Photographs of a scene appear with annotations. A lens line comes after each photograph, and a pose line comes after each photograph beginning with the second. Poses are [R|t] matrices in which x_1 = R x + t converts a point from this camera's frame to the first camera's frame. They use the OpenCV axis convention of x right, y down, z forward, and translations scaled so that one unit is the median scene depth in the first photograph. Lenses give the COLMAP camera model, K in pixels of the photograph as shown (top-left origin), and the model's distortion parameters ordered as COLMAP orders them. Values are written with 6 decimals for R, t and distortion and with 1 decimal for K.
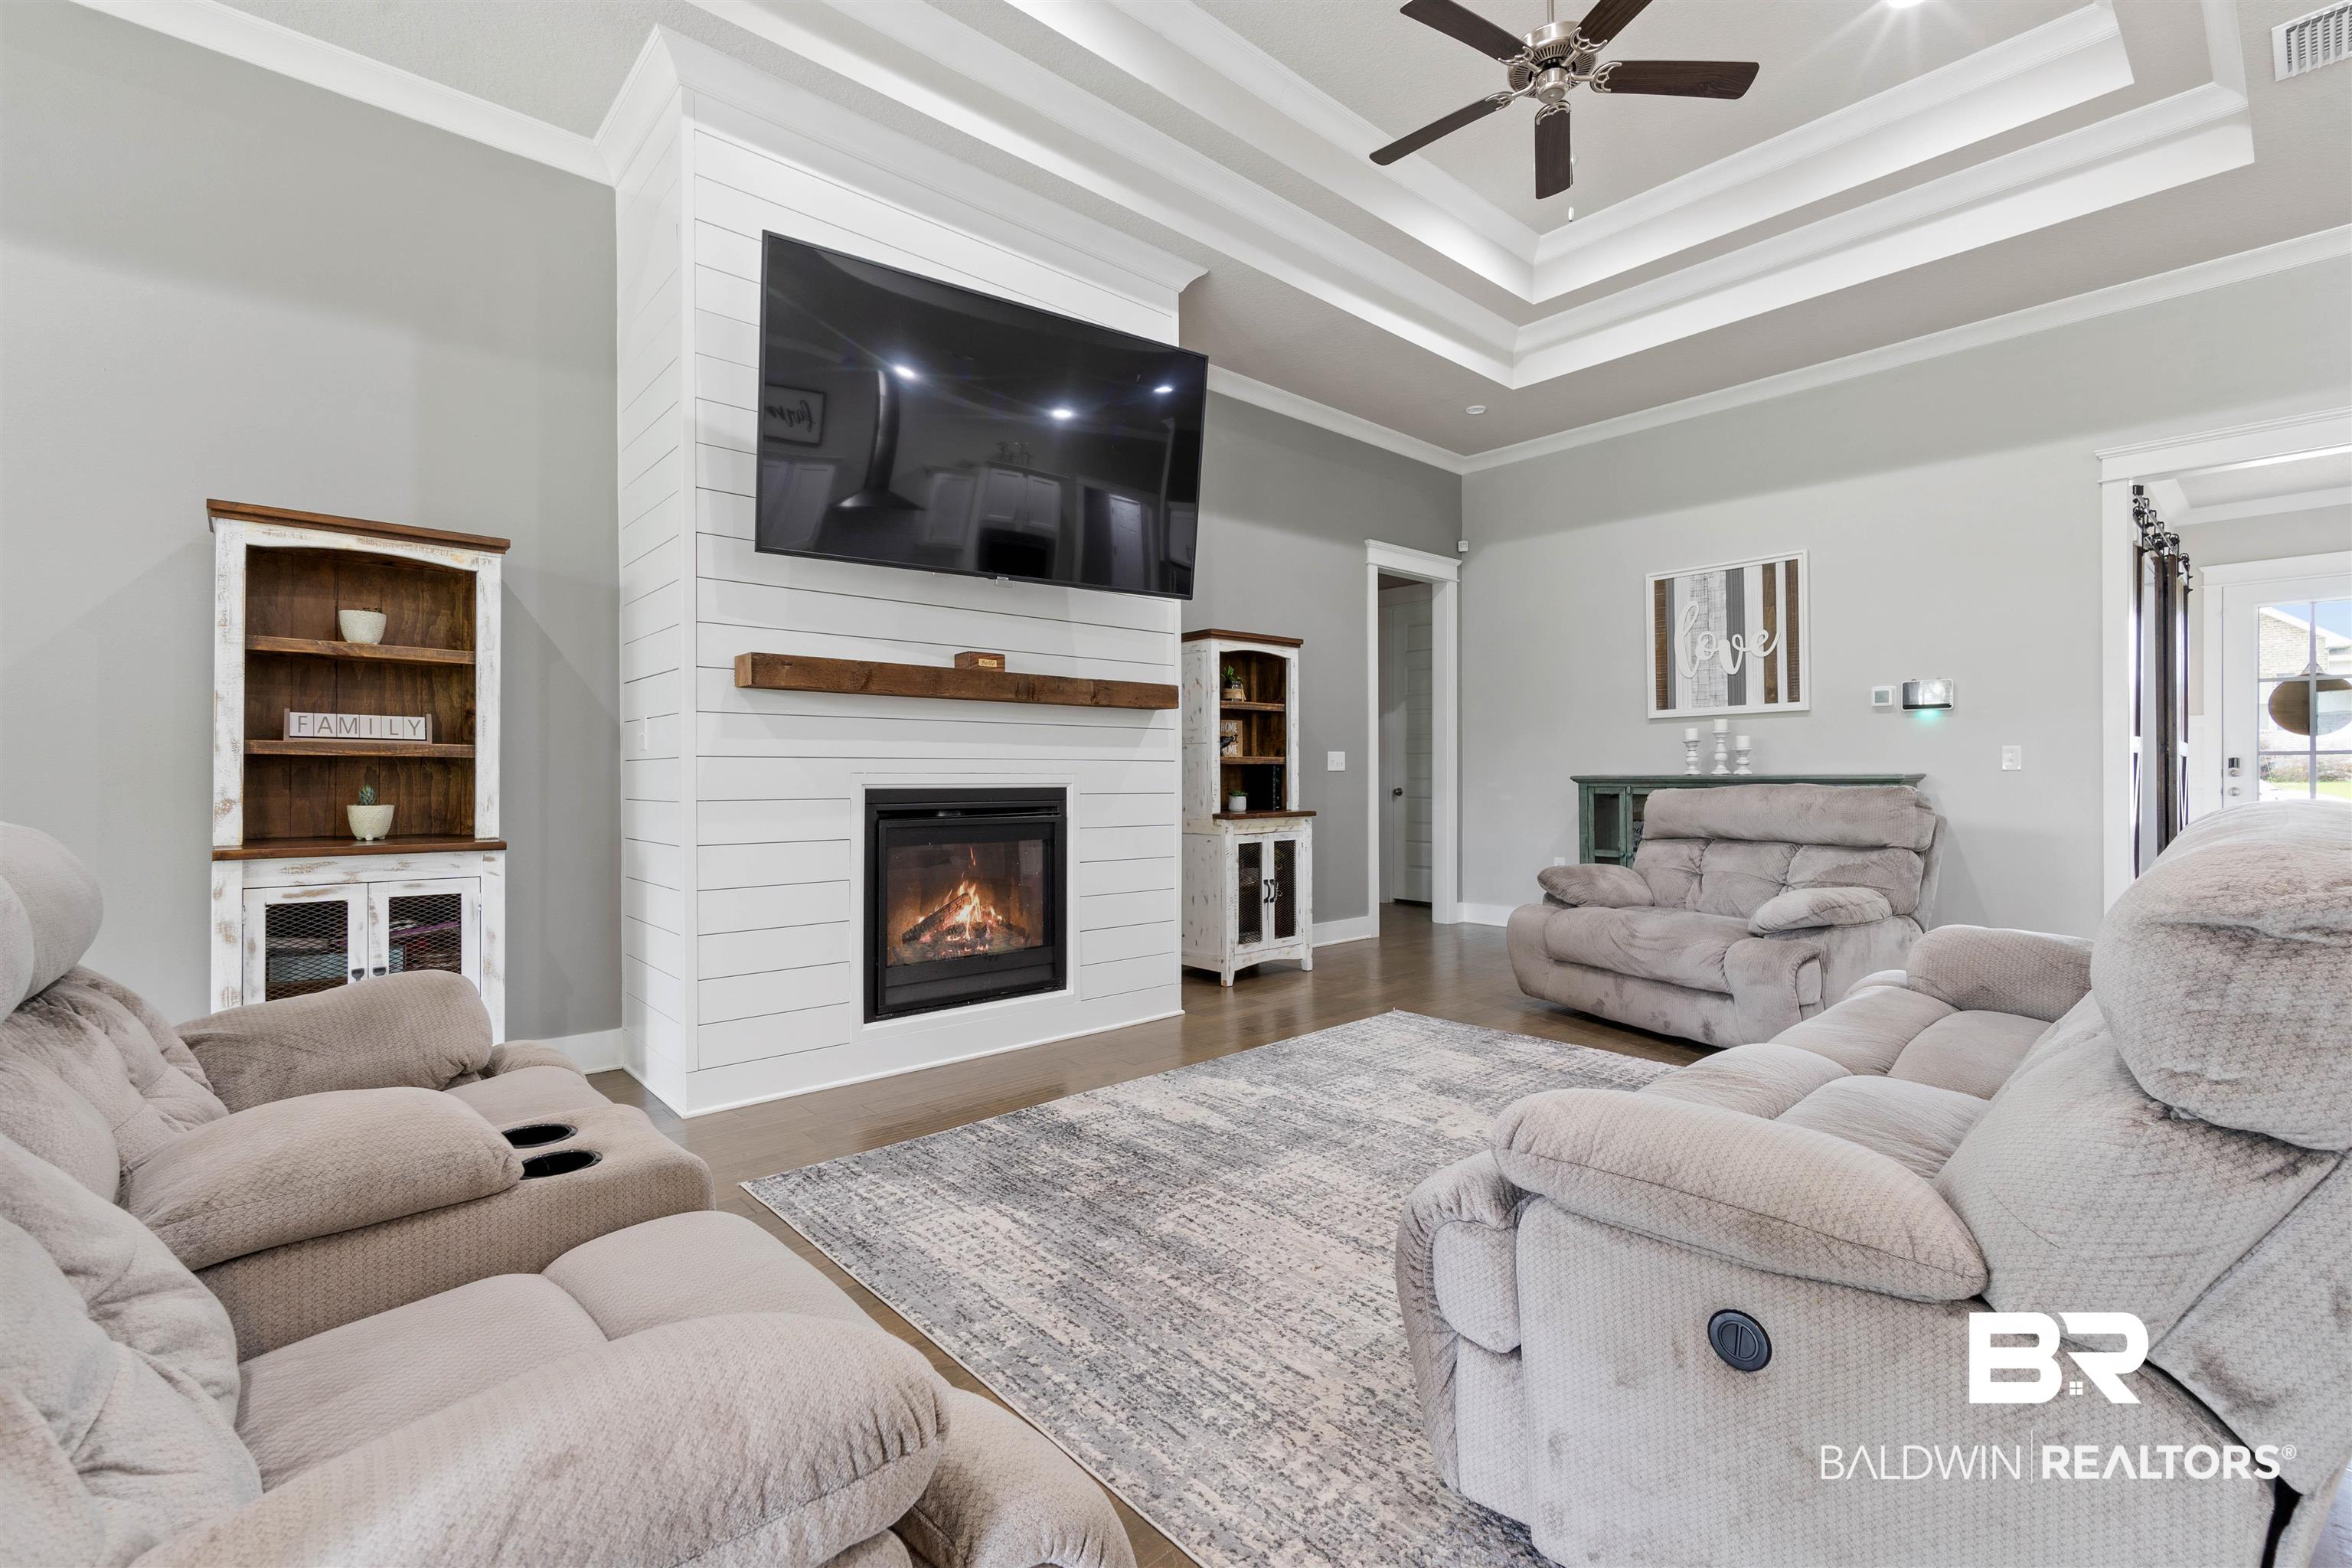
lens RADIAL K [[1029.4, 0, 1168.6], [0, 1029.4, 782.8], [0, 0, 1]] dist [-0.003013, 0.000326]
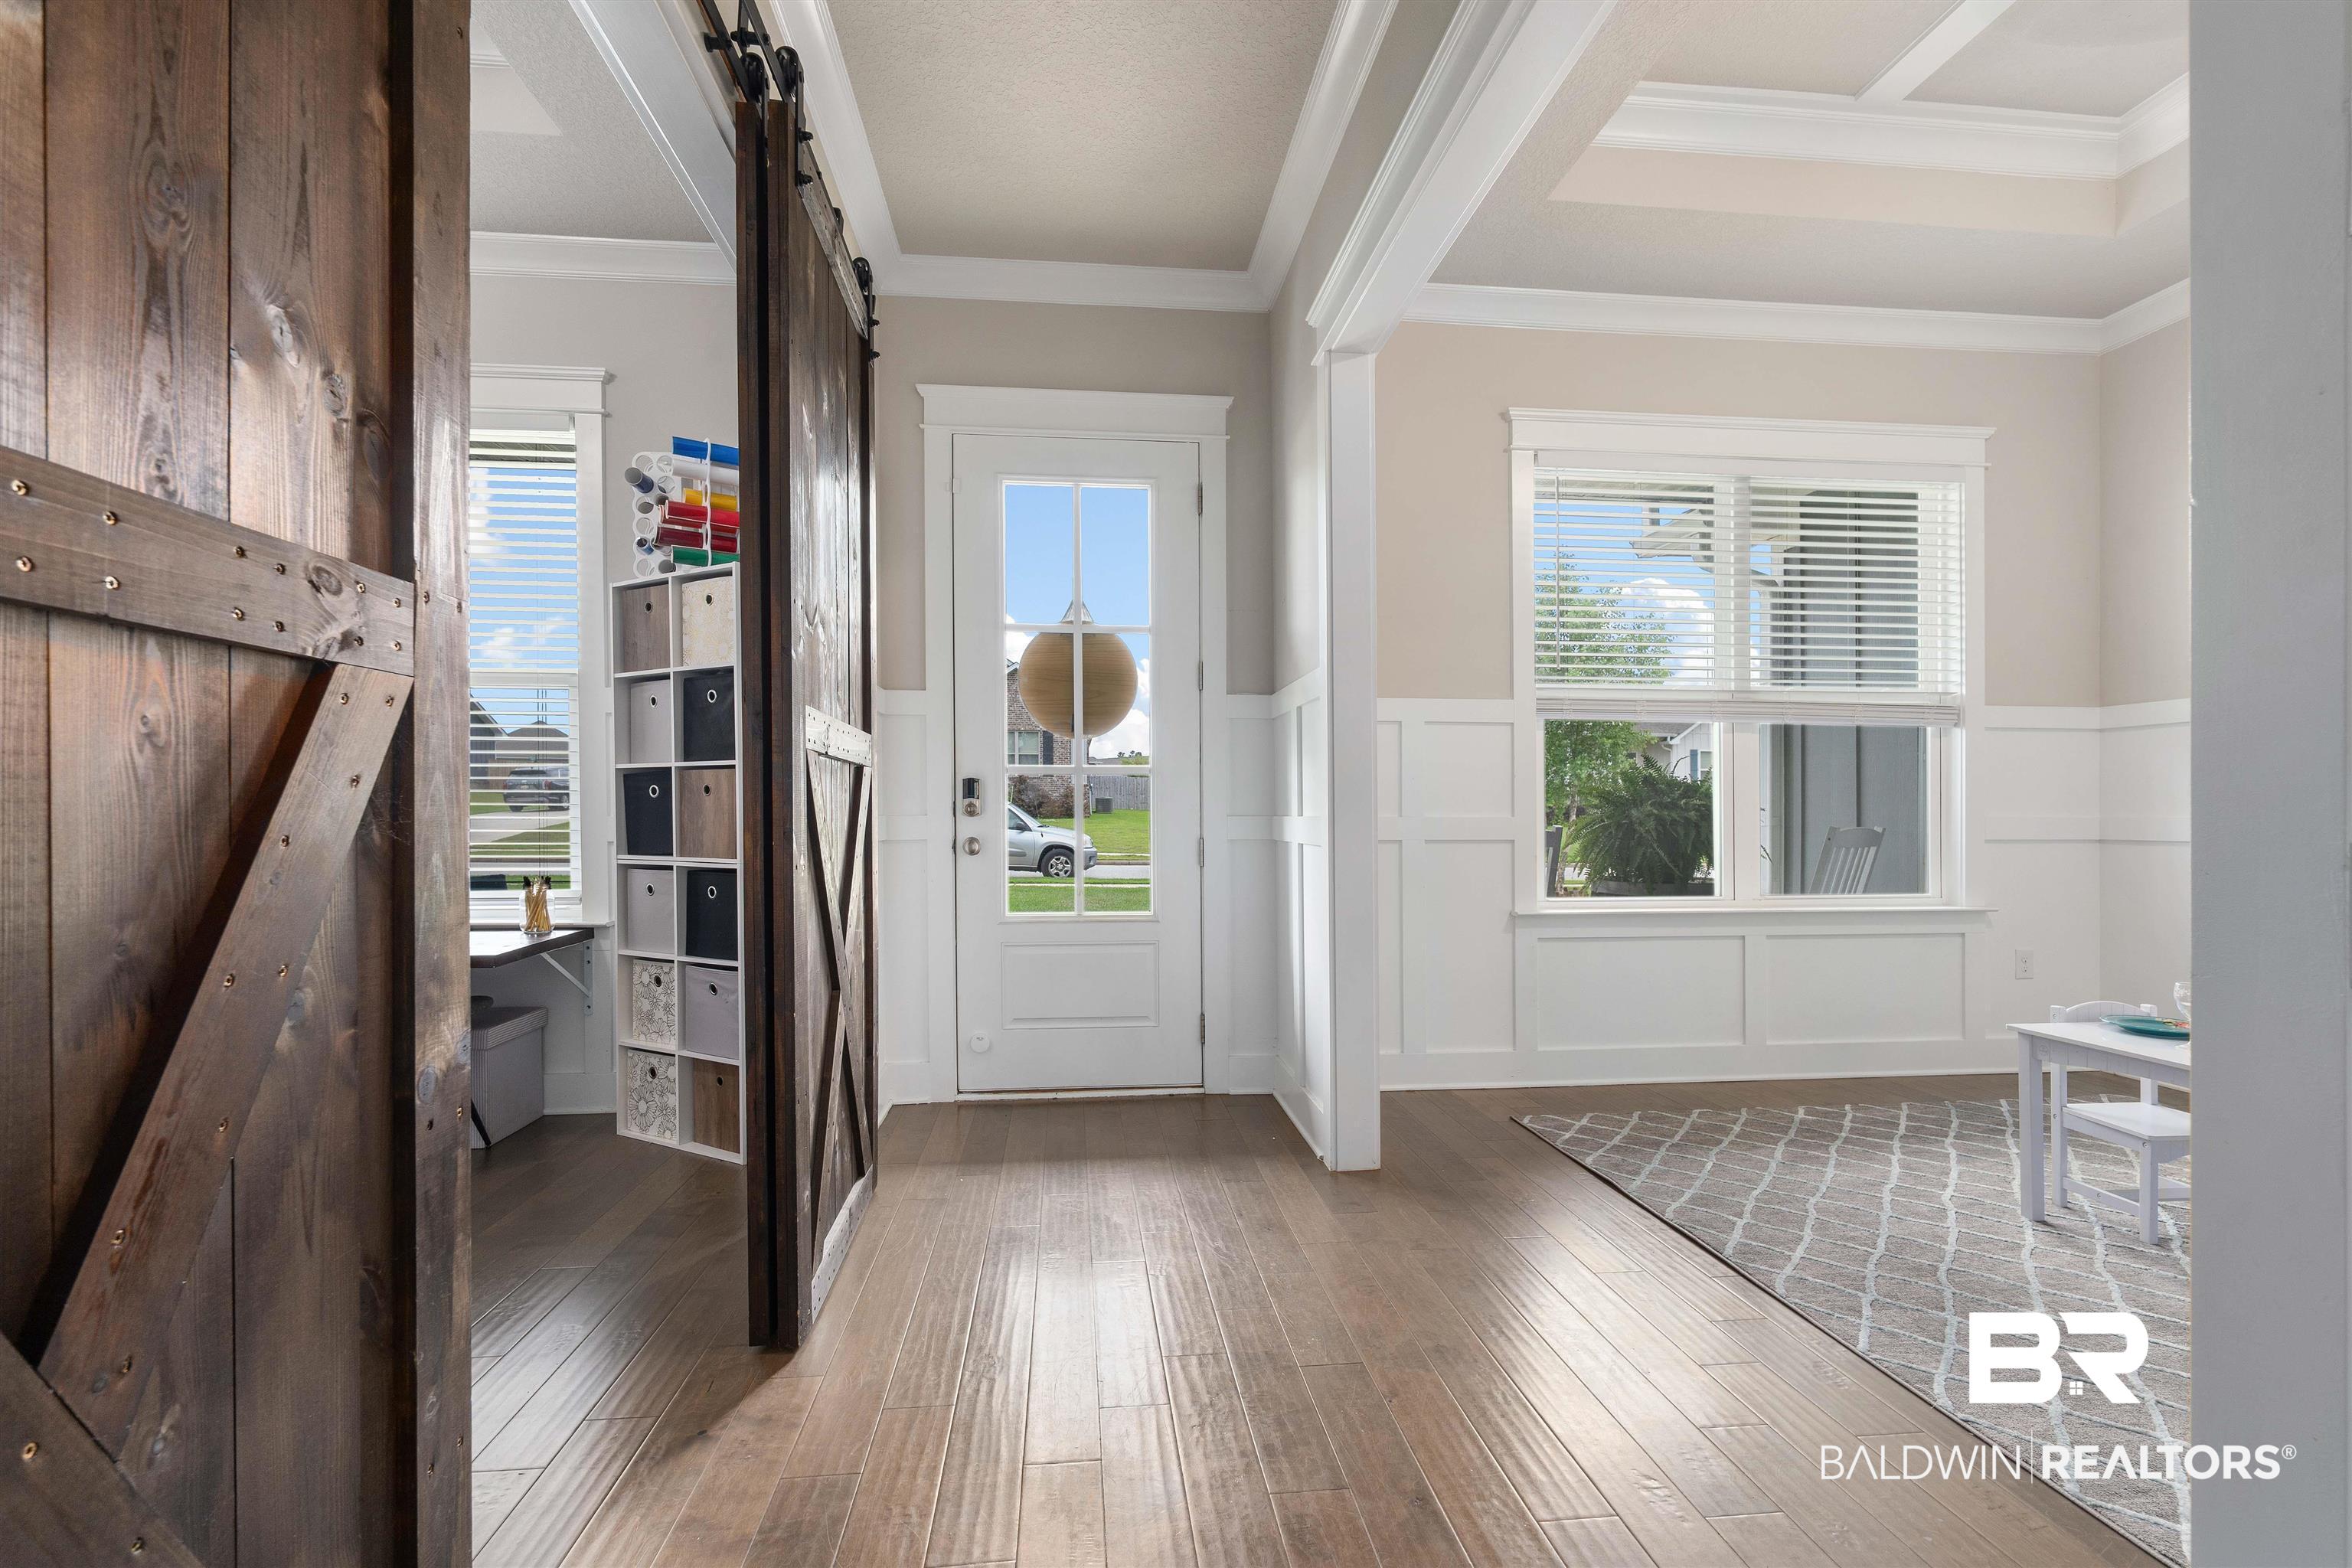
lens RADIAL K [[1029.4, 0, 1160.4], [0, 1029.4, 816.1], [0, 0, 1]] dist [-0.003013, 0.000326]
pose [[0.594597, -0.002575, 0.804020, 0.689744], [0.004090, 0.999992, 0.000177, -0.005572], [-0.804013, 0.003183, 0.594603, 0.627868]]
